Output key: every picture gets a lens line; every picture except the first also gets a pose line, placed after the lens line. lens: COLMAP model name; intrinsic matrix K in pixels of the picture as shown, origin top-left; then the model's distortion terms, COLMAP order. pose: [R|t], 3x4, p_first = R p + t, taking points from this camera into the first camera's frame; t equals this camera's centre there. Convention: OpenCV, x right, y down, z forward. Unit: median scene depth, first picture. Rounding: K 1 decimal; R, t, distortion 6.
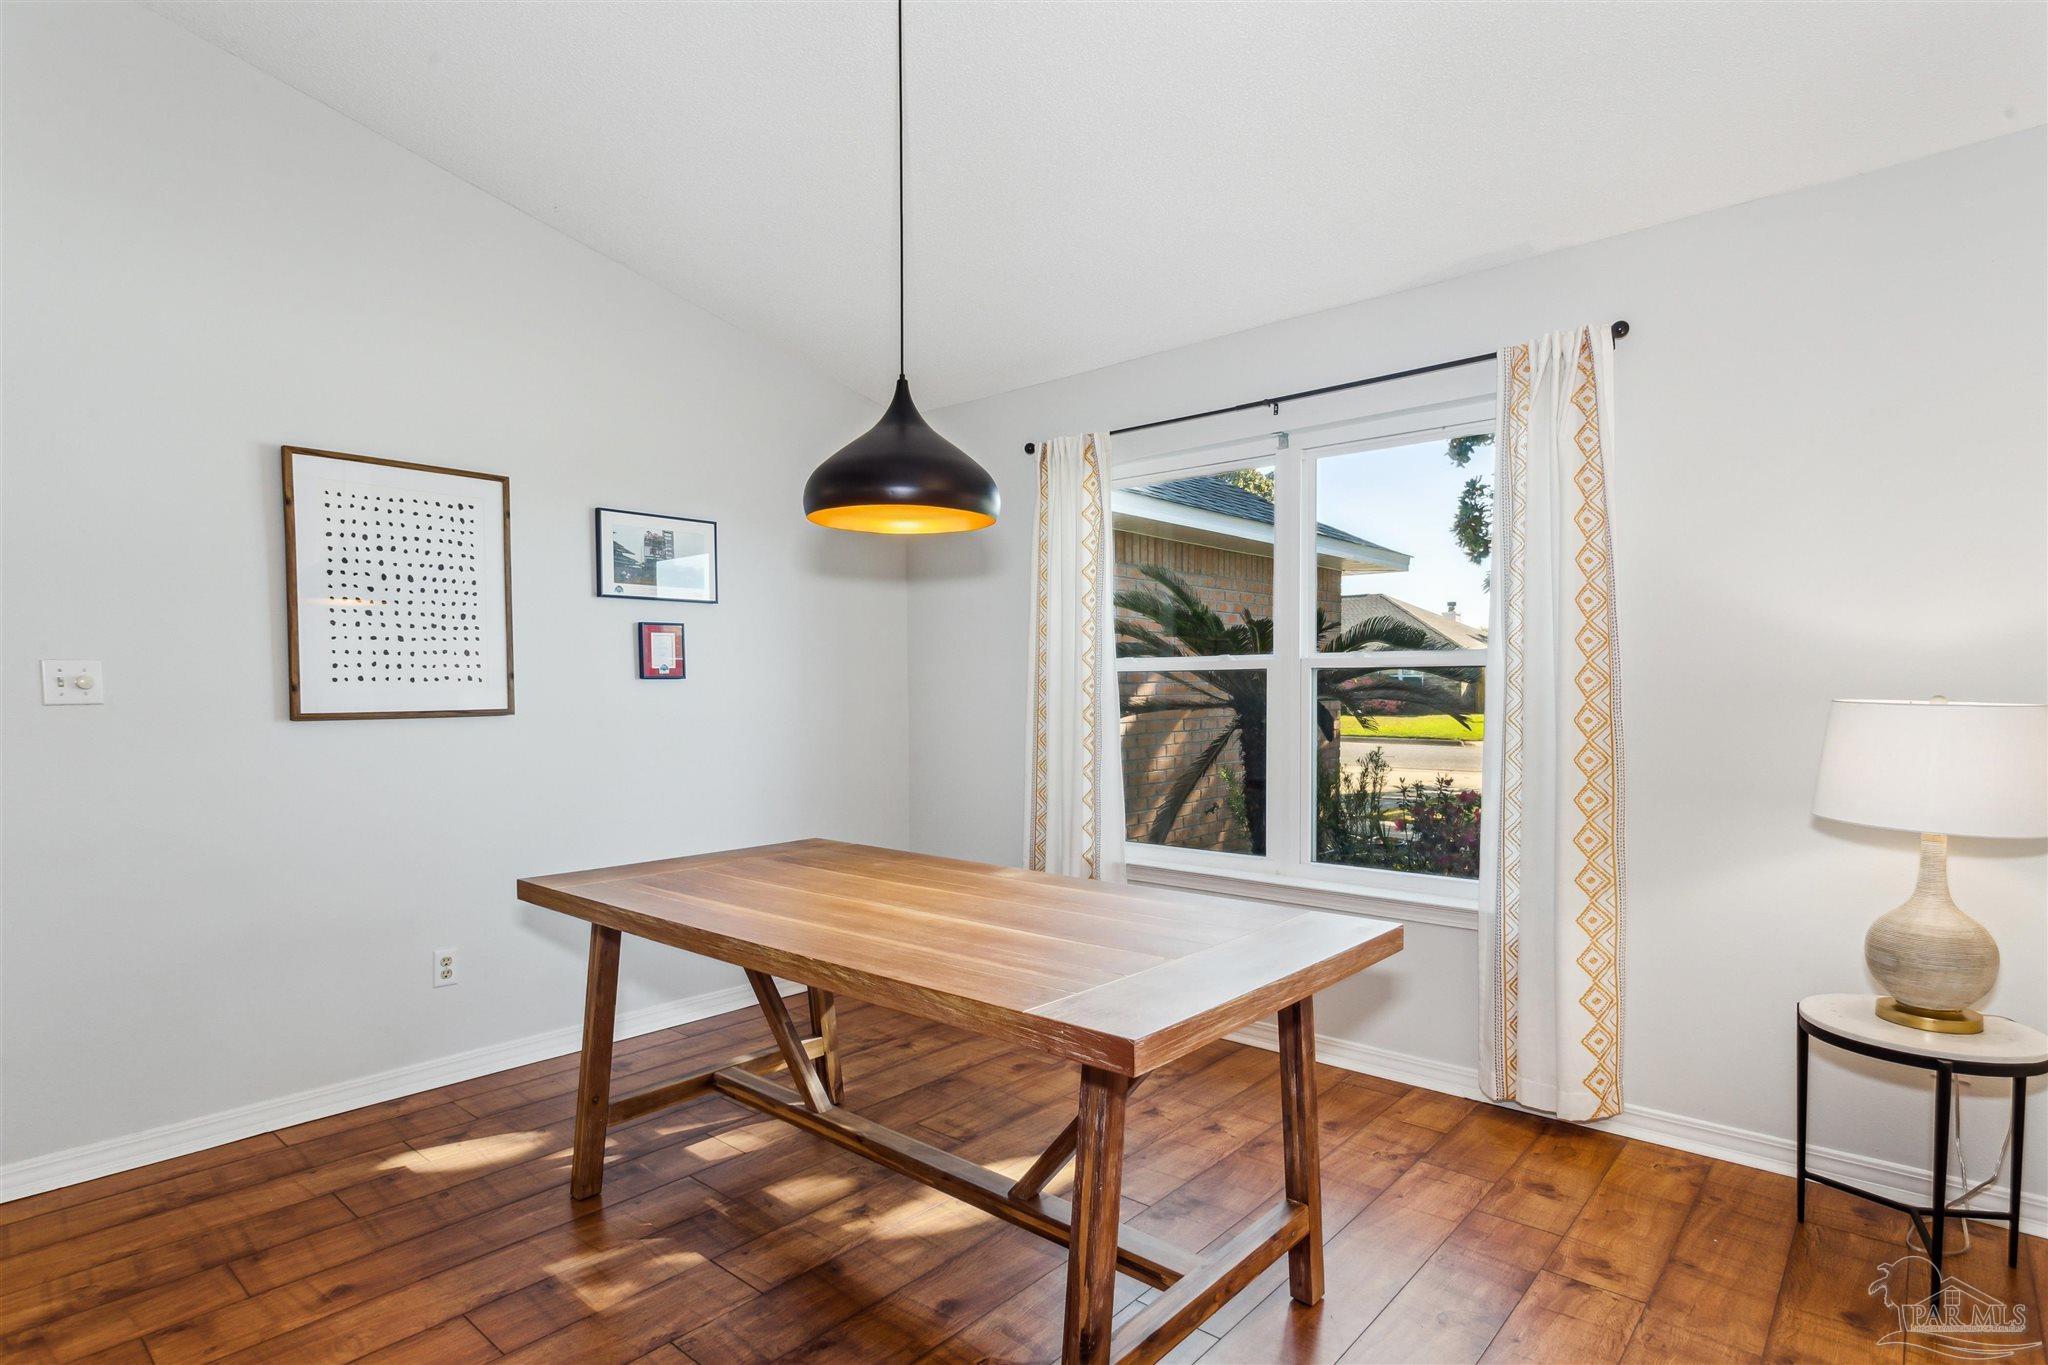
lens RADIAL K [[1060.8, 0, 1028.8], [0, 1060.8, 684.1], [0, 0, 1]] dist [0.002112, 0.000485]
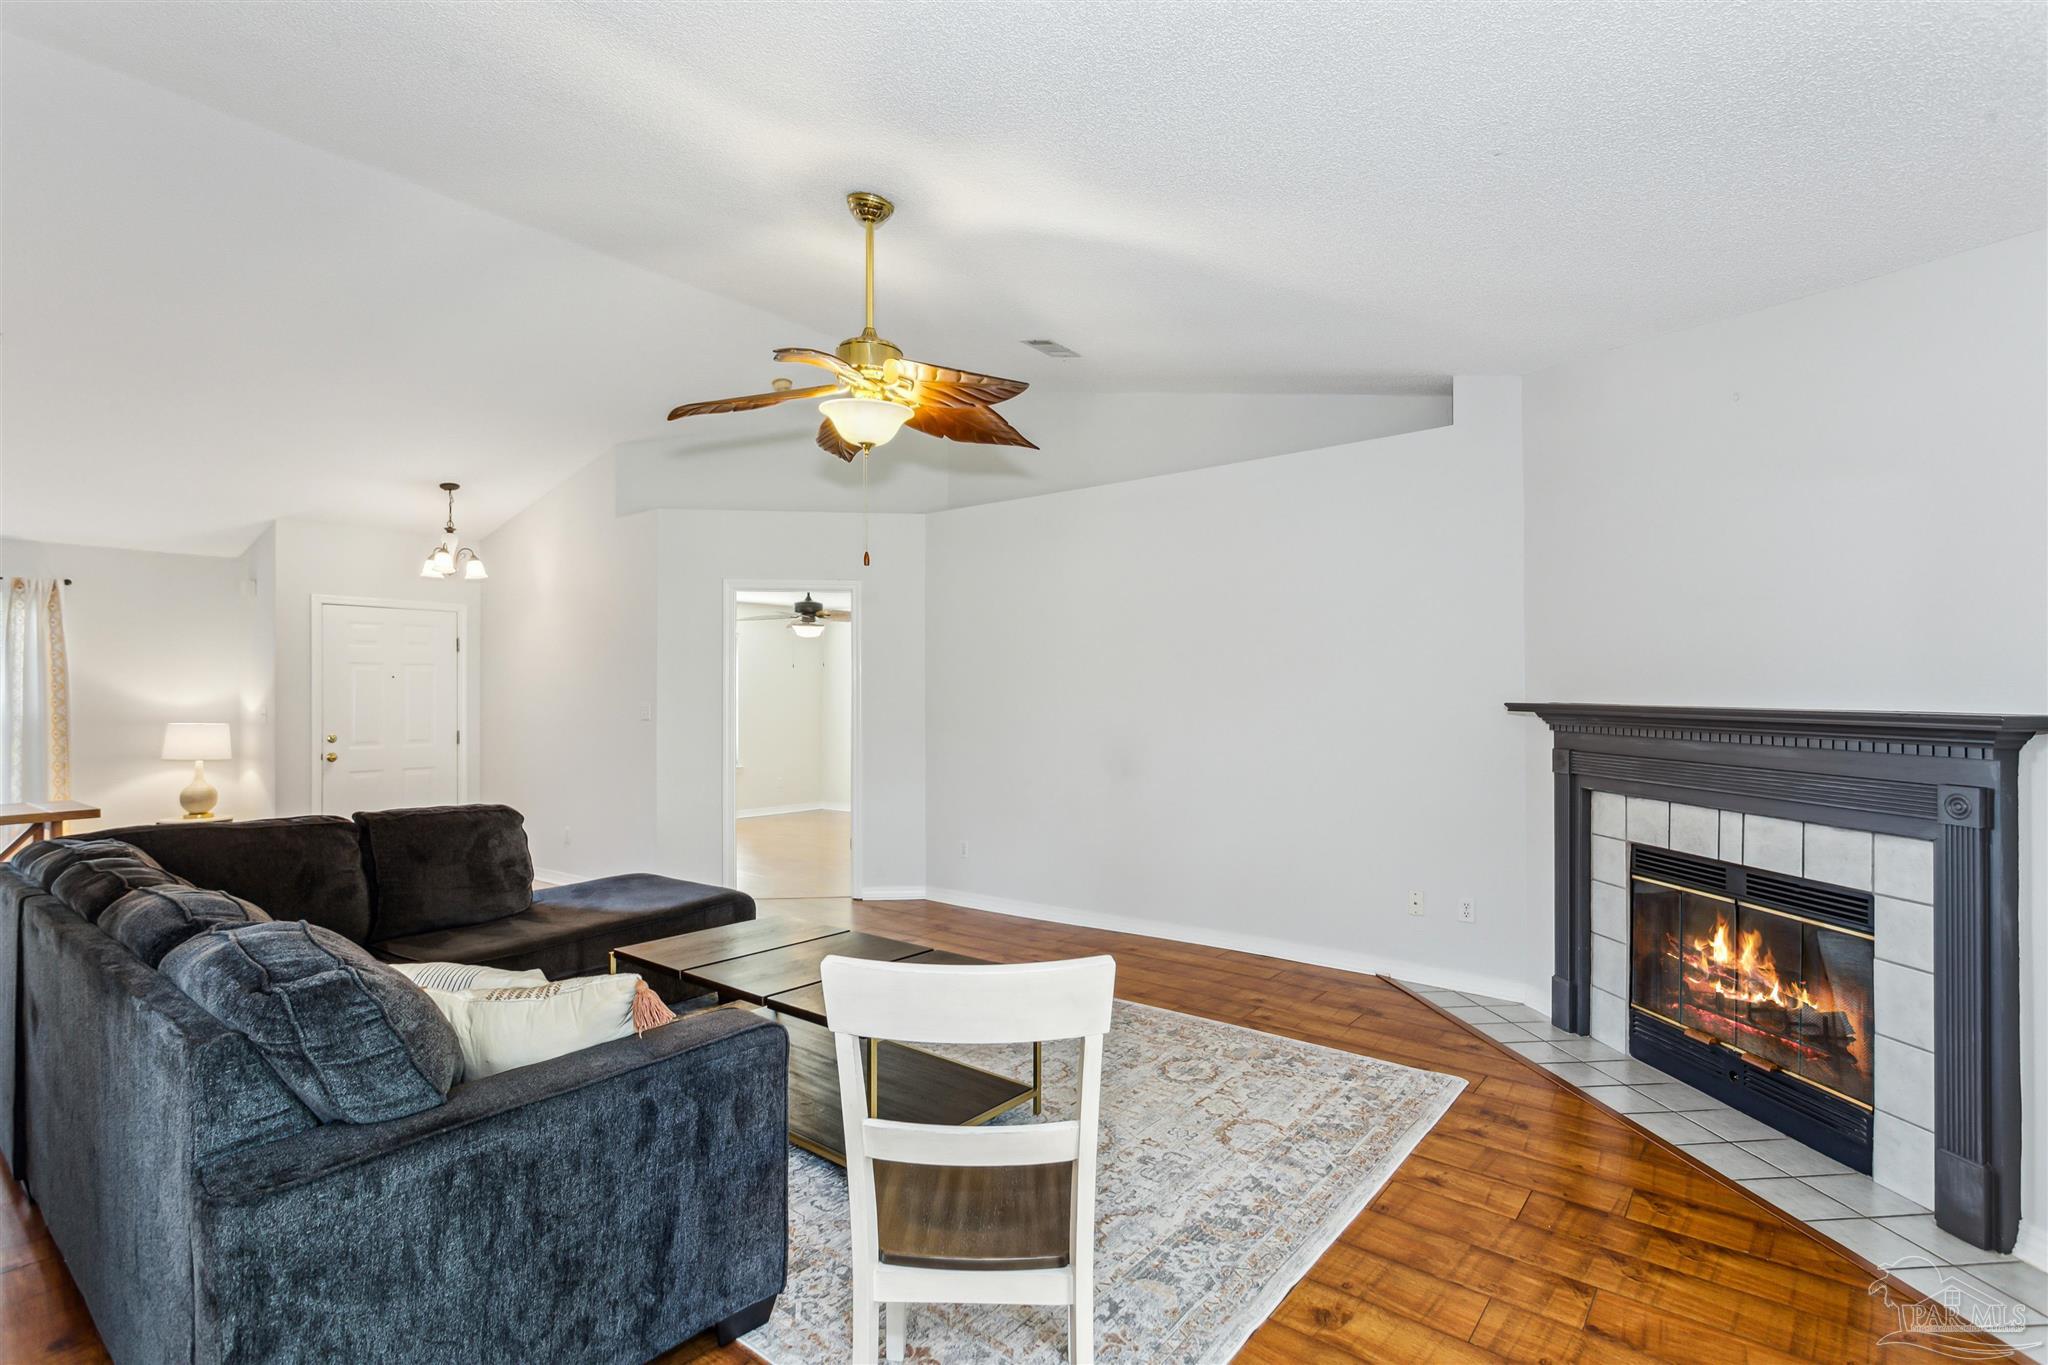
lens RADIAL K [[996.8, 0, 1021.5], [0, 996.8, 687.1], [0, 0, 1]] dist [0.004215, 0.003852]
pose [[-0.014403, 0.014577, 0.999790, -1.836220], [0.004733, 0.999884, -0.014510, -0.032190], [-0.999885, 0.004523, -0.014471, -1.216079]]
